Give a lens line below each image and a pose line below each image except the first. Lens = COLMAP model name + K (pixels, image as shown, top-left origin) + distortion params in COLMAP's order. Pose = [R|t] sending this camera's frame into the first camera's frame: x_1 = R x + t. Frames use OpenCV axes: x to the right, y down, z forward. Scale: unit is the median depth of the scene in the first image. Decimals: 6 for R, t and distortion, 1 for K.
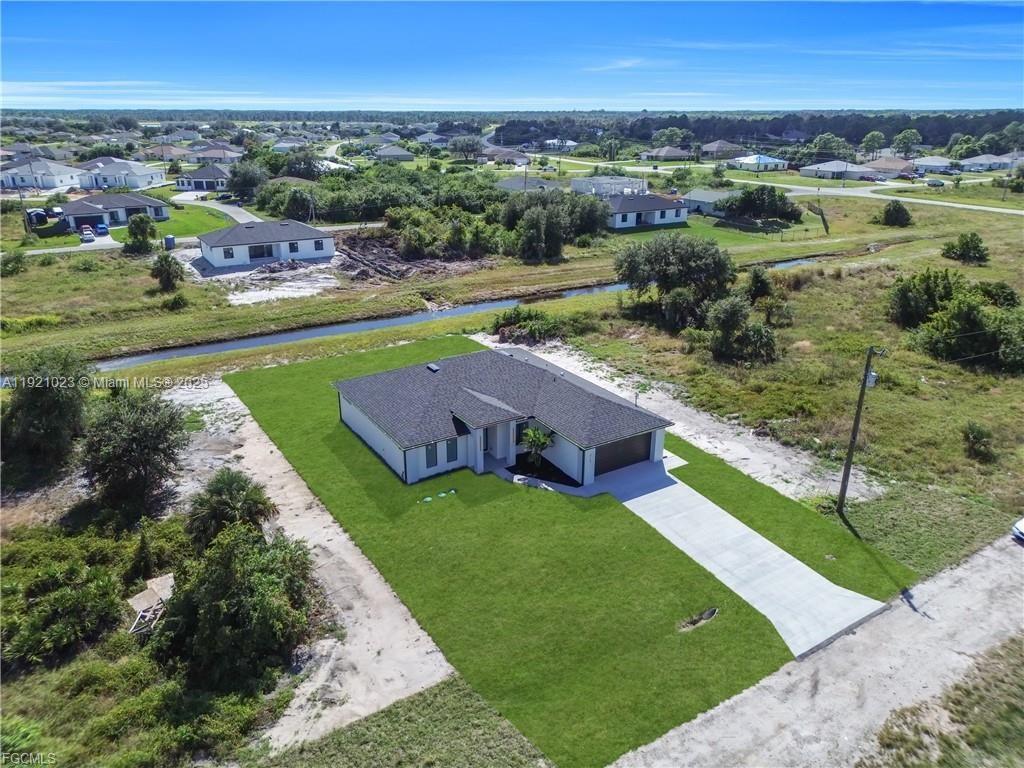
lens RADIAL K [[714.6, 0, 512.0], [0, 714.6, 384.0], [0, 0, 1]] dist [0.077849, -0.083787]
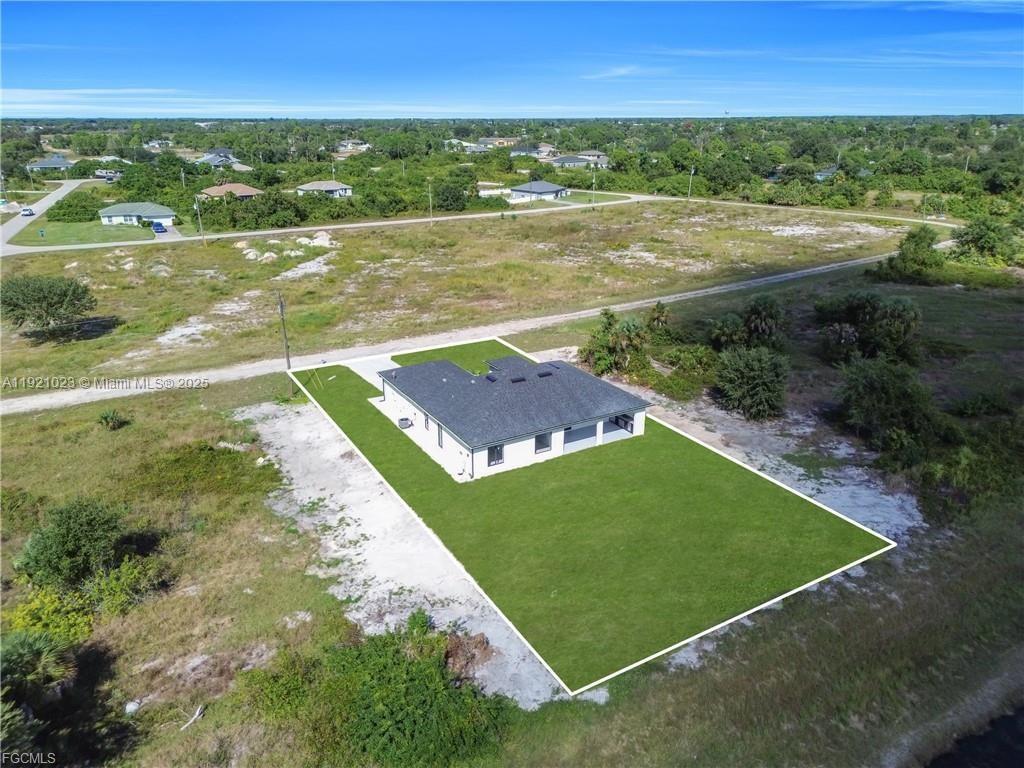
lens RADIAL K [[726.4, 0, 510.9], [0, 726.4, 359.8], [0, 0, 1]] dist [0.085428, -0.114097]
pose [[-0.999592, -0.006590, 0.027797, -0.058323], [0.012385, 0.776869, 0.629541, -0.646481], [-0.025744, 0.629628, -0.776470, 1.565176]]
